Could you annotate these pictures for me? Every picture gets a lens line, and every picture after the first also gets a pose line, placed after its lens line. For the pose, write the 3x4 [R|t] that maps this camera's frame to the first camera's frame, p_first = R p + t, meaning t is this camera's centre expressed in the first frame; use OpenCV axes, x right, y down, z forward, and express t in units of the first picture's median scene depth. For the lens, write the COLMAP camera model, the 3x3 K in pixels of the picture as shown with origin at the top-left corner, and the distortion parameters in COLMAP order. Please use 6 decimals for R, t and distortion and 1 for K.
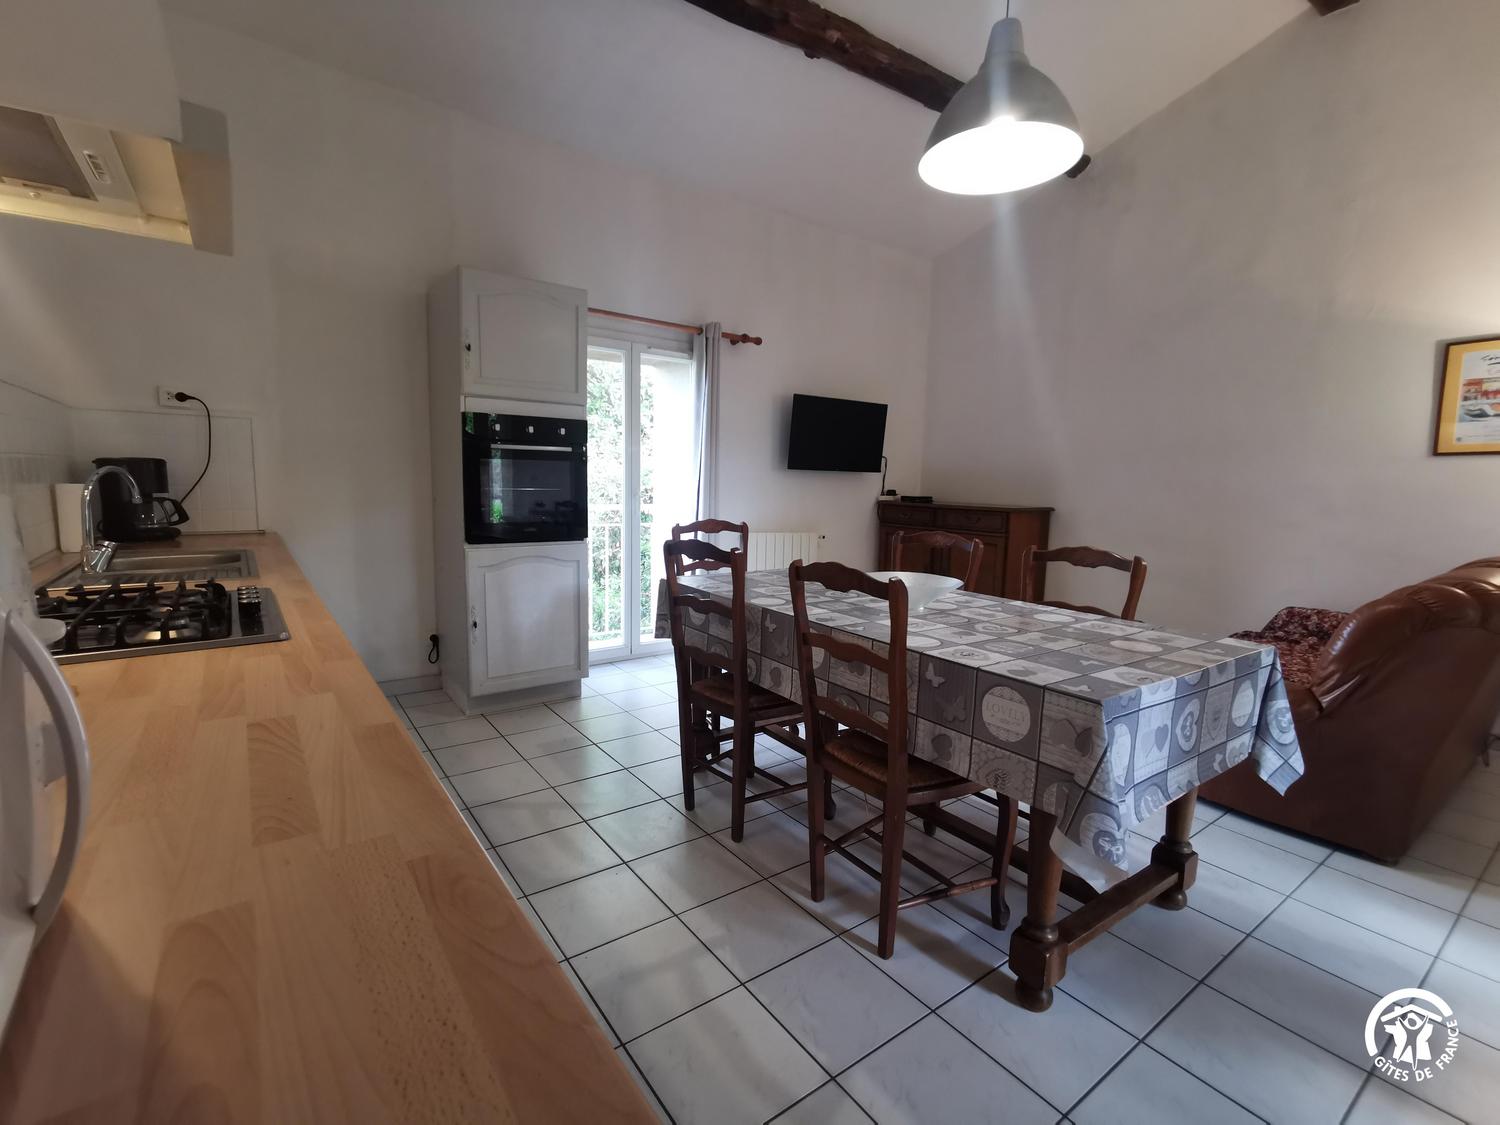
lens RADIAL K [[688.9, 0, 750.0], [0, 688.9, 562.5], [0, 0, 1]] dist [0.001618, 0.000511]
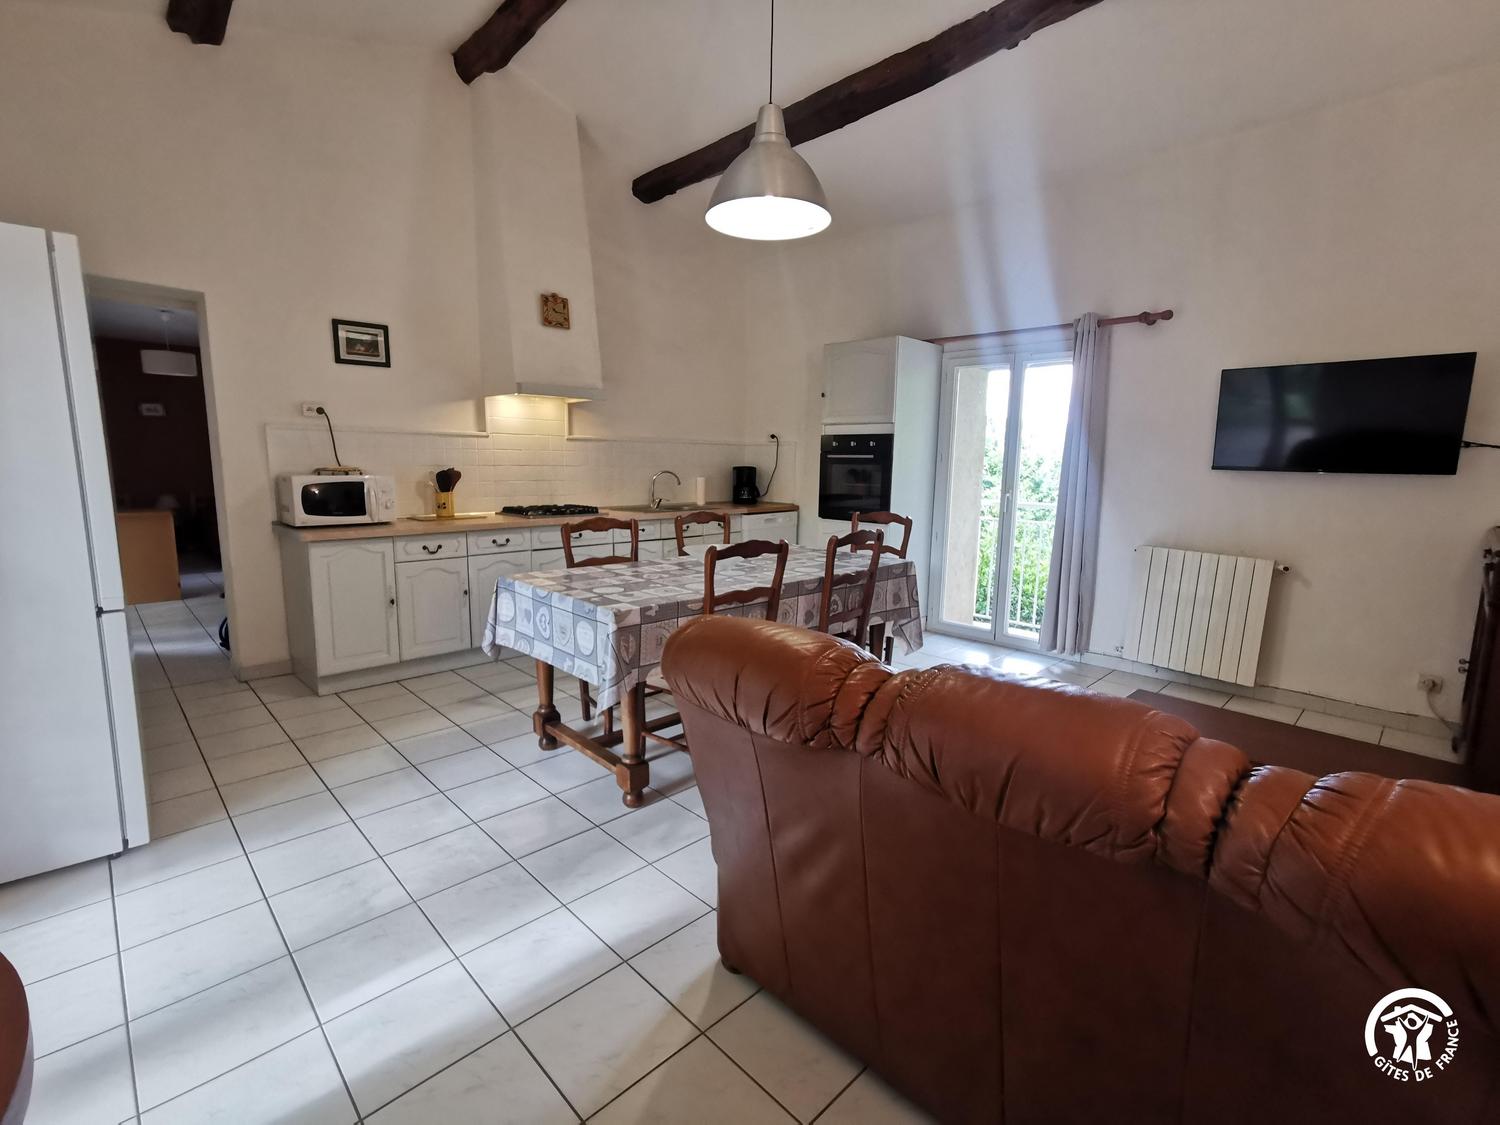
lens RADIAL K [[688.9, 0, 750.0], [0, 688.9, 562.5], [0, 0, 1]] dist [0.001618, 0.000511]
pose [[0.171773, 0.124888, -0.977188, 1.030965], [-0.129101, 0.986231, 0.103350, -0.065340], [0.976641, 0.108403, 0.185531, 0.519189]]
